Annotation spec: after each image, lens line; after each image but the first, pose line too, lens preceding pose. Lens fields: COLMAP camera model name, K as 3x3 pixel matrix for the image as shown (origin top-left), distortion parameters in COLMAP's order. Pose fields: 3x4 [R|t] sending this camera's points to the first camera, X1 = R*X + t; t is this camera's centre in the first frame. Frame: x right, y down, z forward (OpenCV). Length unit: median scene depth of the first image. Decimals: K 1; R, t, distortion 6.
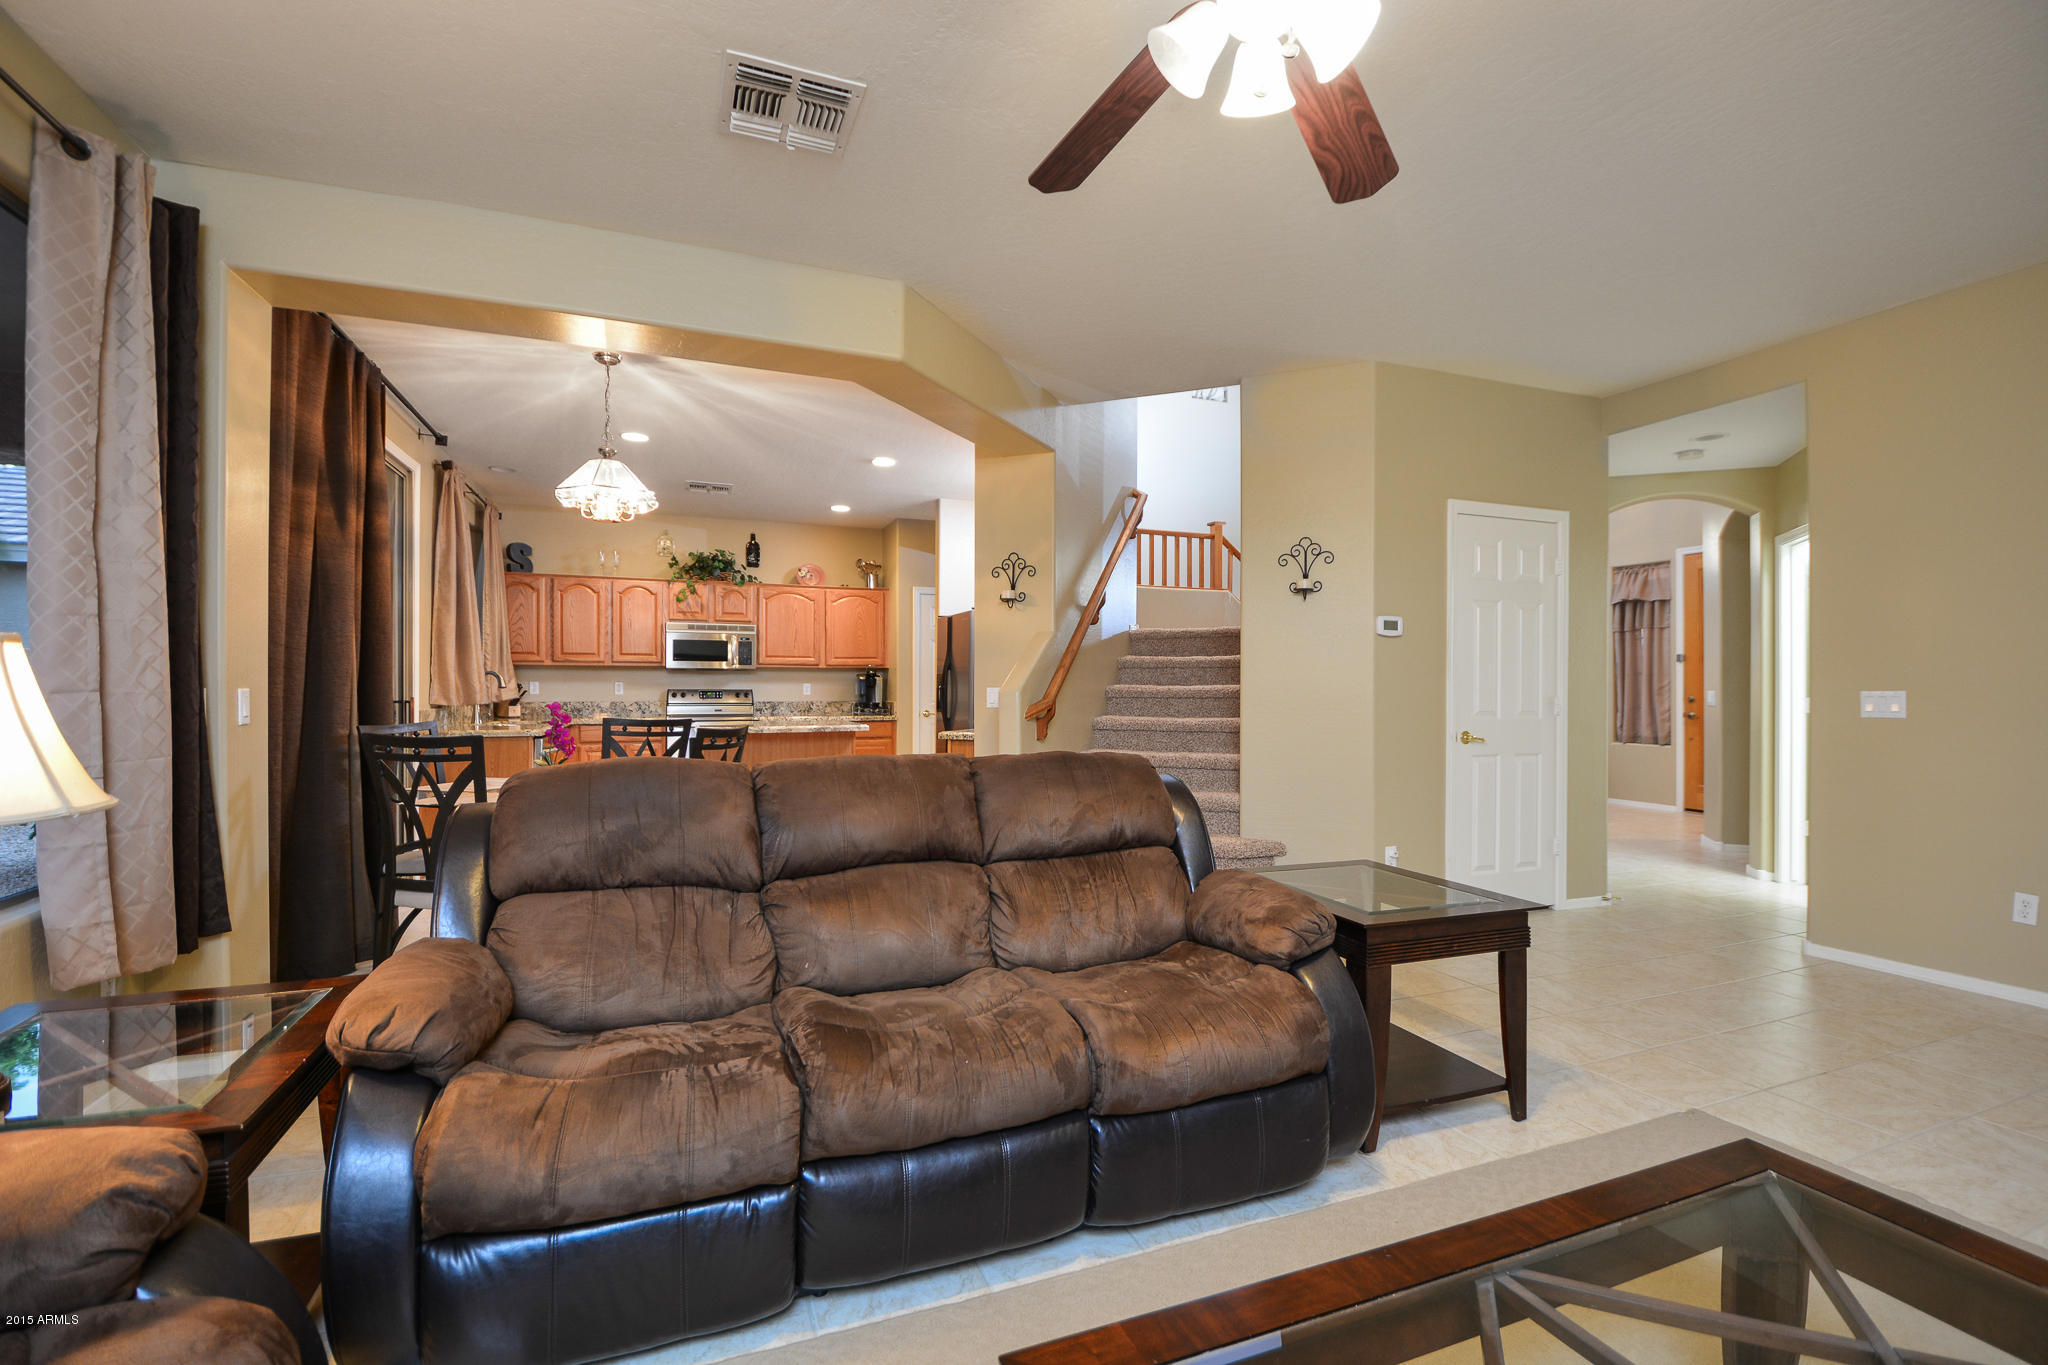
lens RADIAL K [[910.7, 0, 1012.7], [0, 910.7, 690.7], [0, 0, 1]] dist [-0.000312, -0.002300]
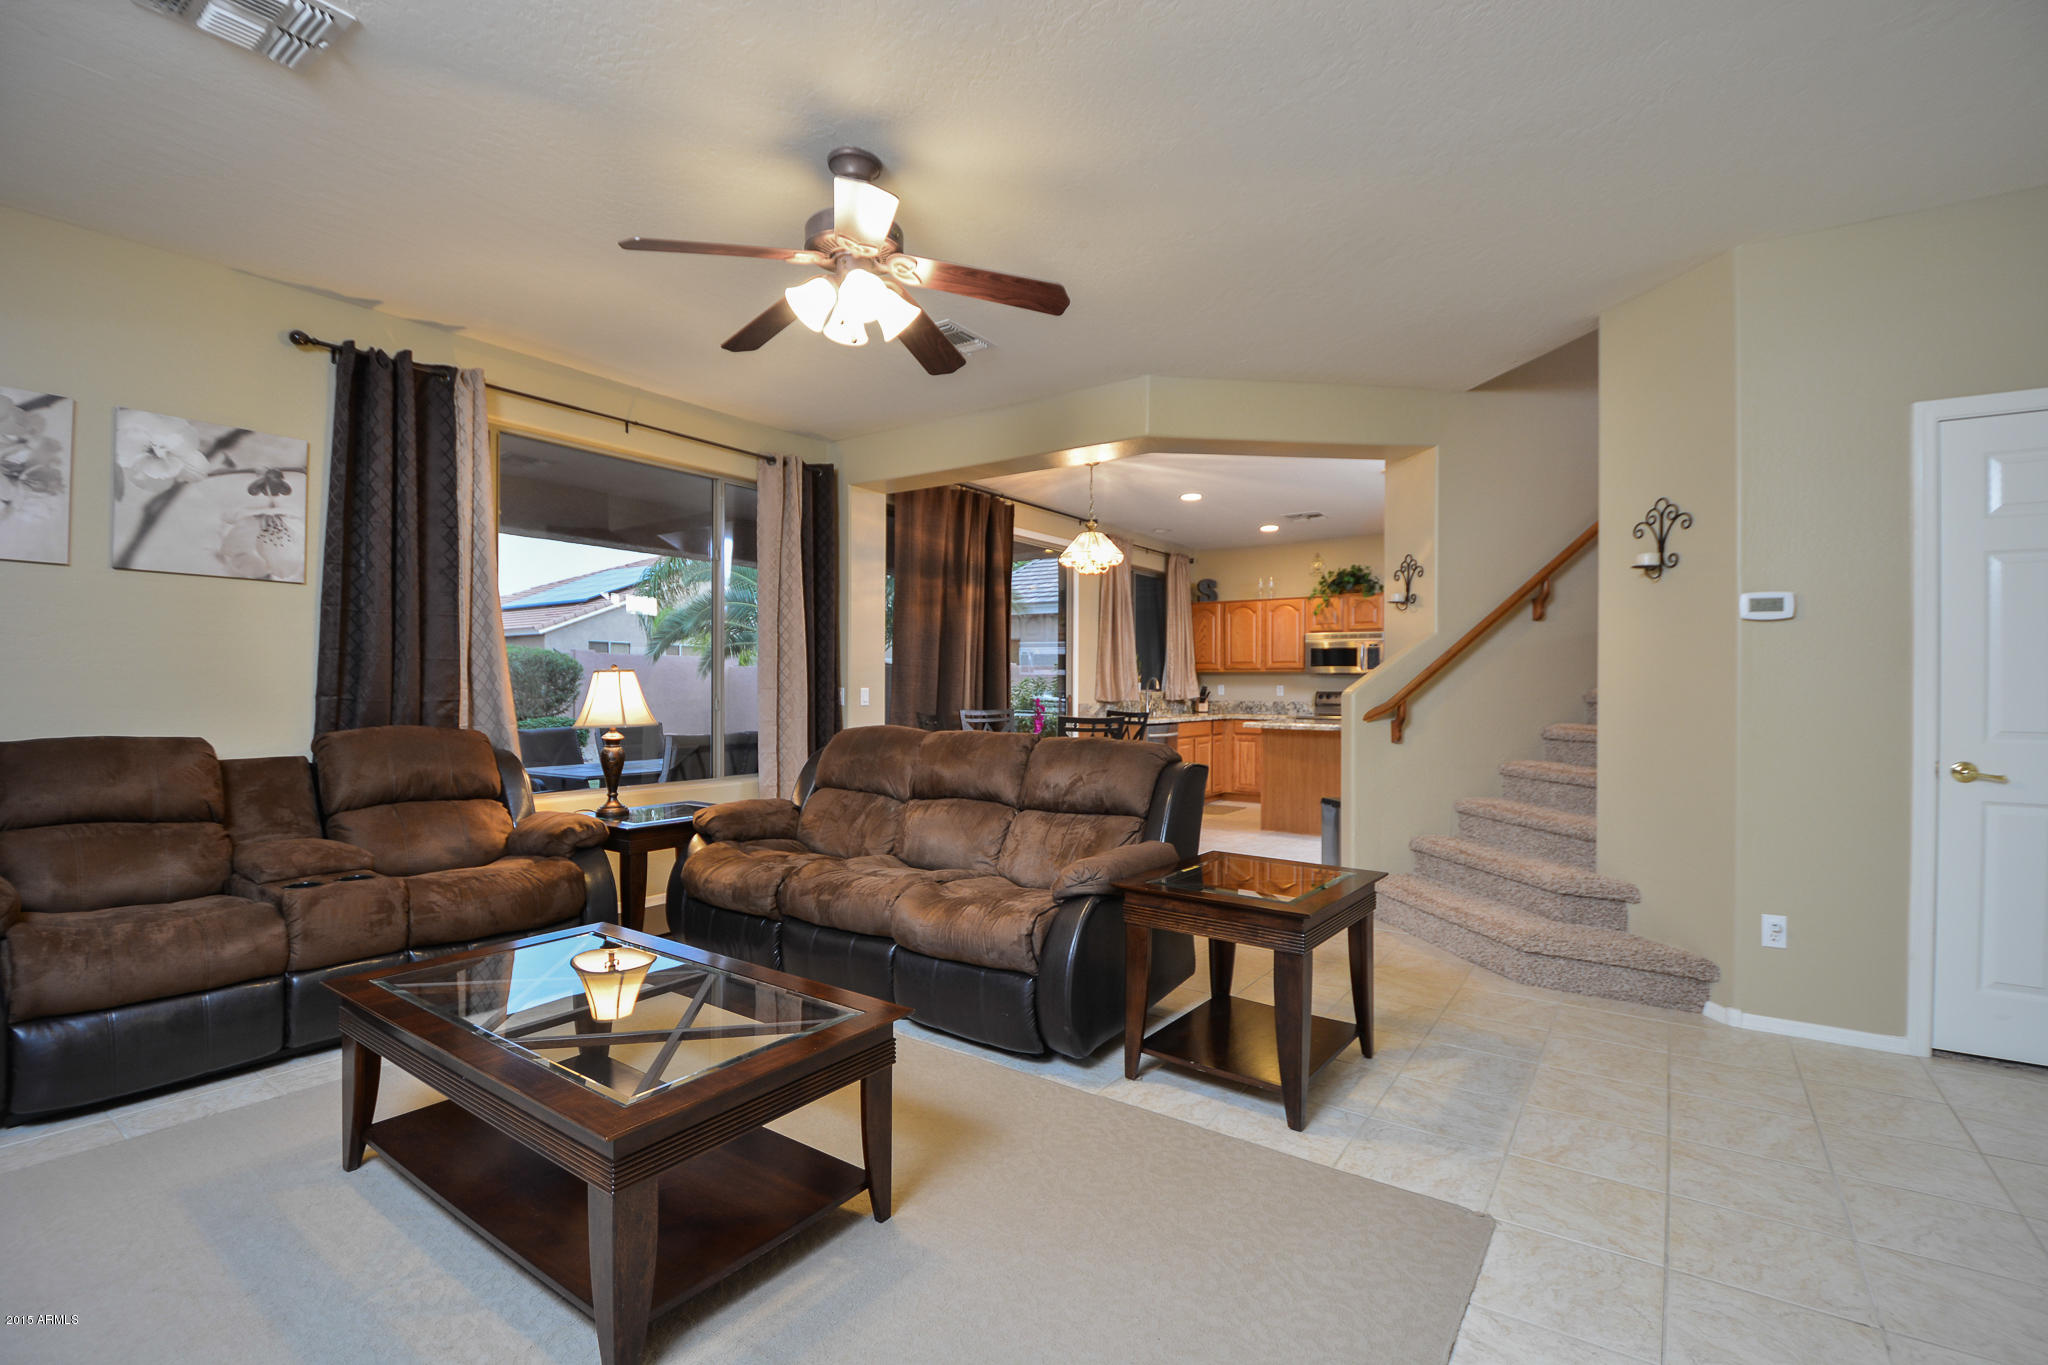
lens RADIAL K [[910.7, 0, 1027.1], [0, 910.7, 679.7], [0, 0, 1]] dist [-0.000312, -0.002300]
pose [[0.547209, -0.006149, -0.836974, 0.388539], [-0.006720, 0.999909, -0.011740, -0.000267], [0.836969, 0.012048, 0.547117, 0.066938]]
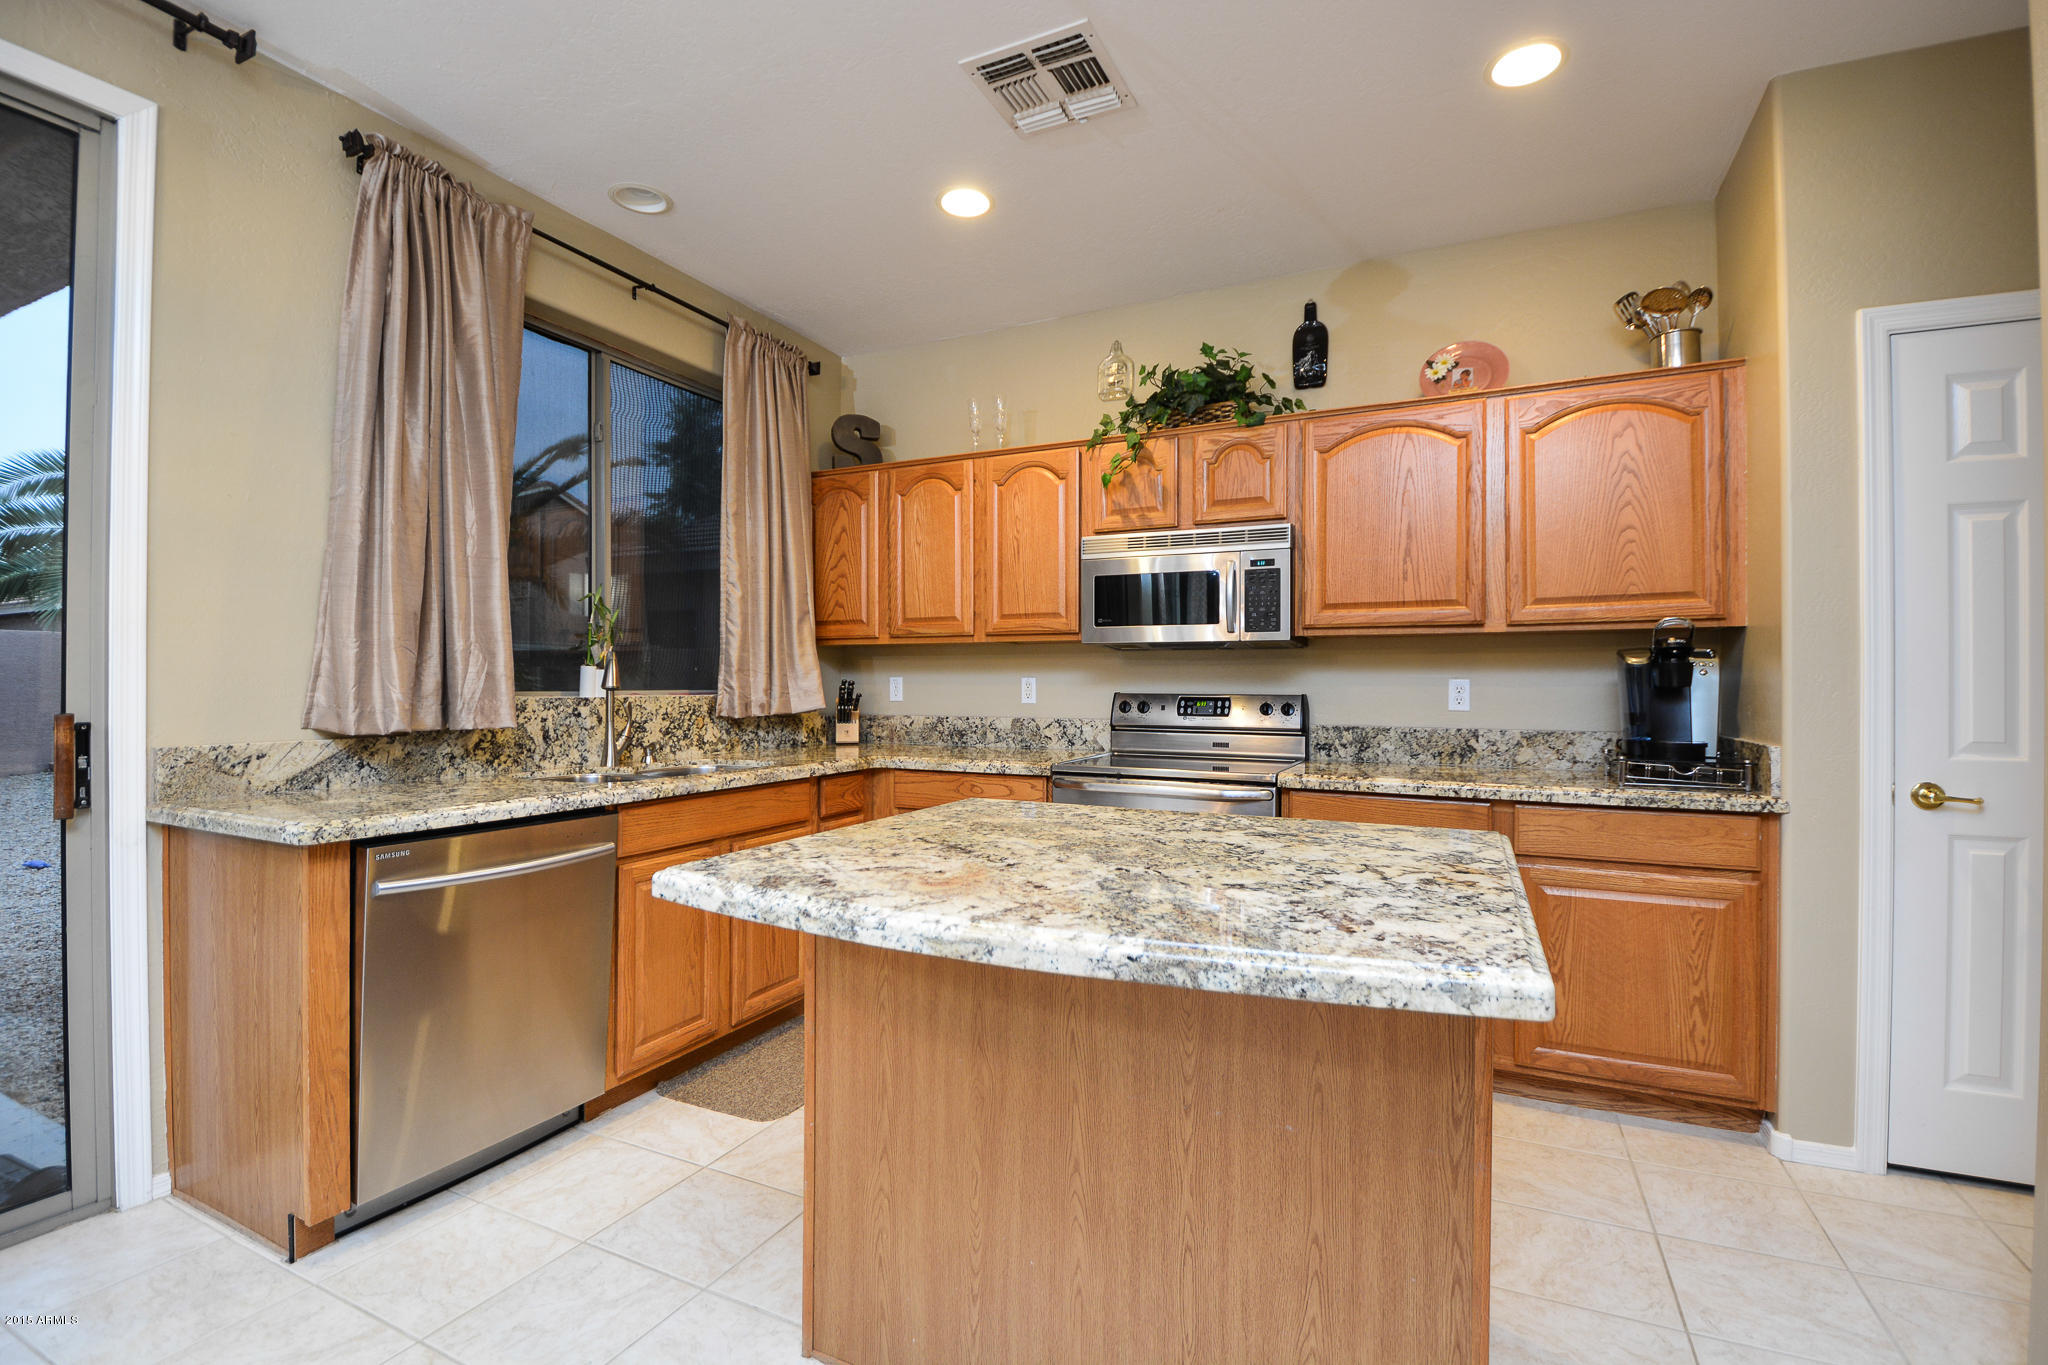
lens RADIAL K [[910.7, 0, 1007.7], [0, 910.7, 682.2], [0, 0, 1]] dist [-0.000312, -0.002300]
pose [[0.669548, -0.002755, -0.742763, -0.083634], [-0.006585, 0.999932, -0.009644, -0.002431], [0.742739, 0.011348, 0.669484, 0.673599]]
